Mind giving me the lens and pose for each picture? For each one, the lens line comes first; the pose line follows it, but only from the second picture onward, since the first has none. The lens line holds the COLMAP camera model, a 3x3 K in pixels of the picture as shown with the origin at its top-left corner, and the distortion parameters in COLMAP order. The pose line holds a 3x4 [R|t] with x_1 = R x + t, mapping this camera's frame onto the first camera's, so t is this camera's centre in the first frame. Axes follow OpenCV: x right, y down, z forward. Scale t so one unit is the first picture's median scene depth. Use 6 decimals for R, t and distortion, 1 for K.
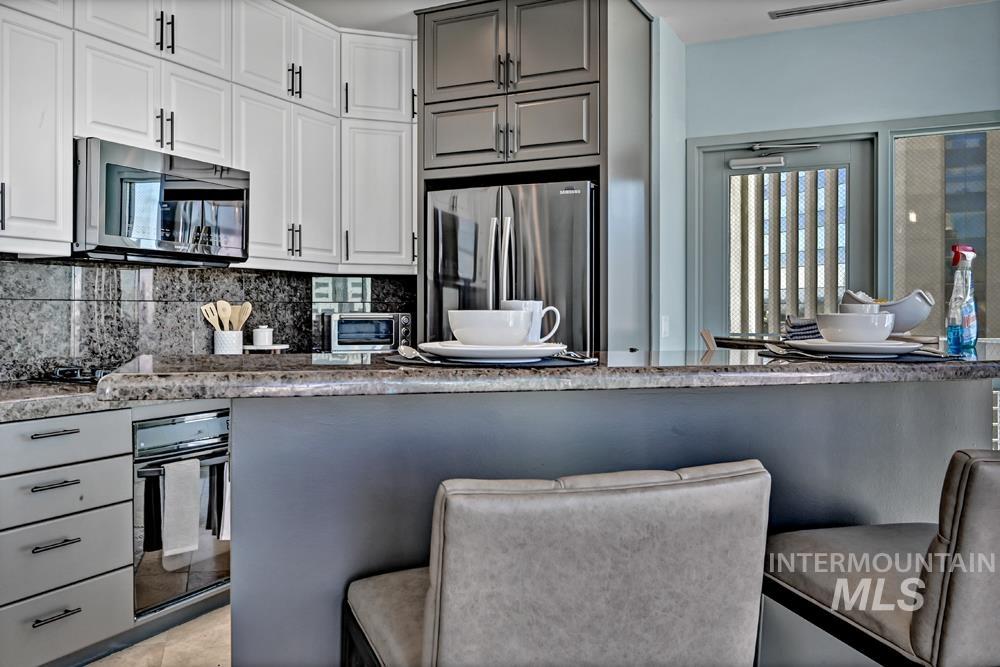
lens RADIAL K [[838.2, 0, 500.2], [0, 838.2, 315.2], [0, 0, 1]] dist [0.002654, 0.005476]
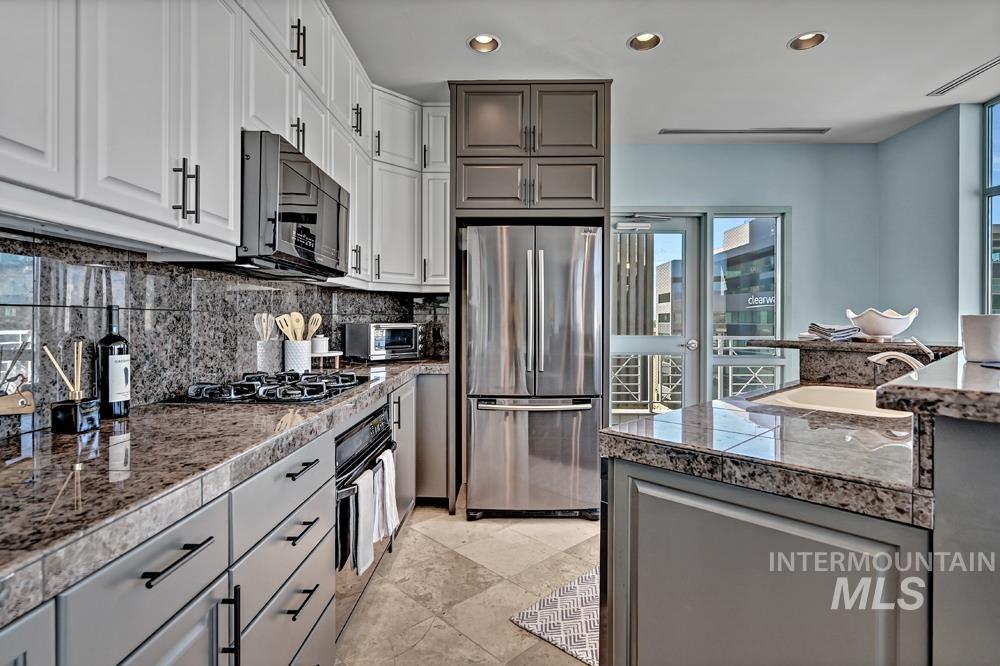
lens RADIAL K [[507.8, 0, 499.3], [0, 507.8, 320.3], [0, 0, 1]] dist [-0.001532, -0.000194]
pose [[0.899995, 0.000168, 0.435901, -0.378682], [0.001771, 0.999990, -0.004041, -0.004029], [-0.435897, 0.004408, 0.899986, 0.302036]]
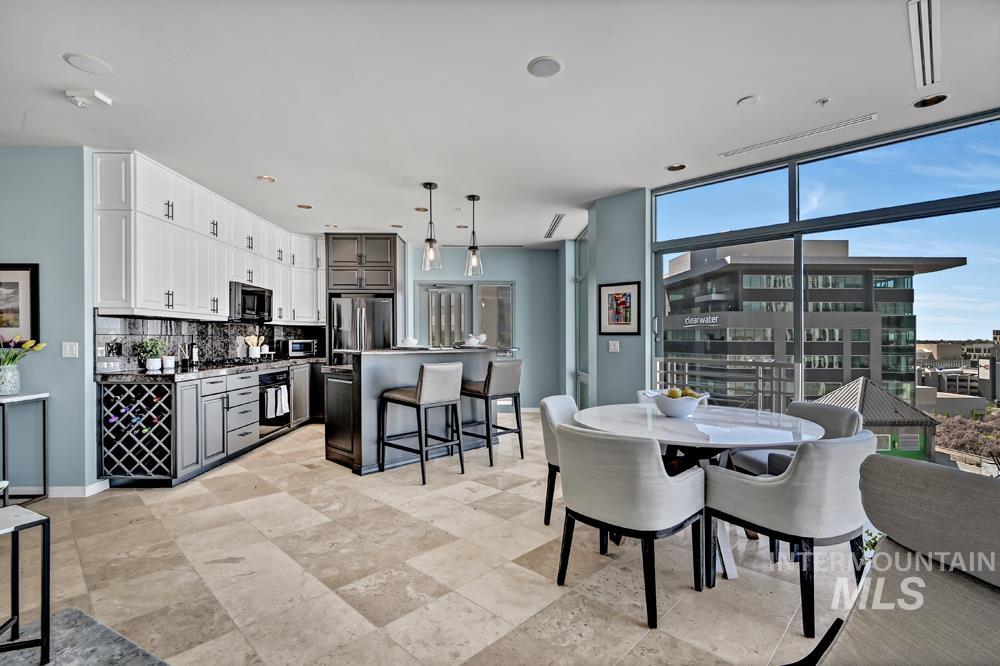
lens RADIAL K [[465.8, 0, 499.2], [0, 465.8, 340.8], [0, 0, 1]] dist [0.000377, -0.000016]
pose [[0.879603, -0.005457, 0.475678, -0.346471], [0.005785, 0.999983, 0.000775, 0.002954], [-0.475674, 0.002070, 0.879619, -0.688539]]
